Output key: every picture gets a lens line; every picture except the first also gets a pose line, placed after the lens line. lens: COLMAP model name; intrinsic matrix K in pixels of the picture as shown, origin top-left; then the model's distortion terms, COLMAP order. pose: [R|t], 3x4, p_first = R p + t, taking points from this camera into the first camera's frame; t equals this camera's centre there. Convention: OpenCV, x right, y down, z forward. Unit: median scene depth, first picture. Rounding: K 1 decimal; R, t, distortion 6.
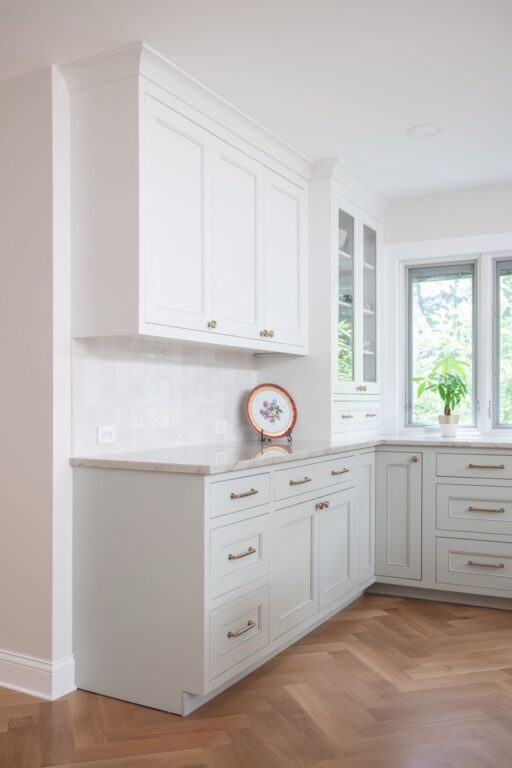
lens RADIAL K [[737.1, 0, 239.3], [0, 737.1, 410.8], [0, 0, 1]] dist [-0.013033, 0.000000]
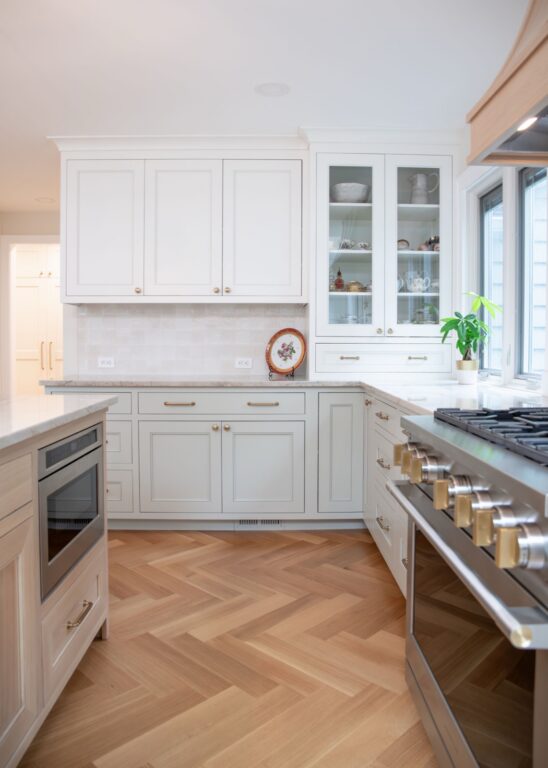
lens RADIAL K [[585.8, 0, 279.6], [0, 585.8, 377.7], [0, 0, 1]] dist [-0.037027, -0.000787]
pose [[0.498315, 0.057982, -0.865055, 0.895308], [-0.016794, 0.998220, 0.057234, -0.011909], [0.866834, -0.013993, 0.498401, 0.532835]]
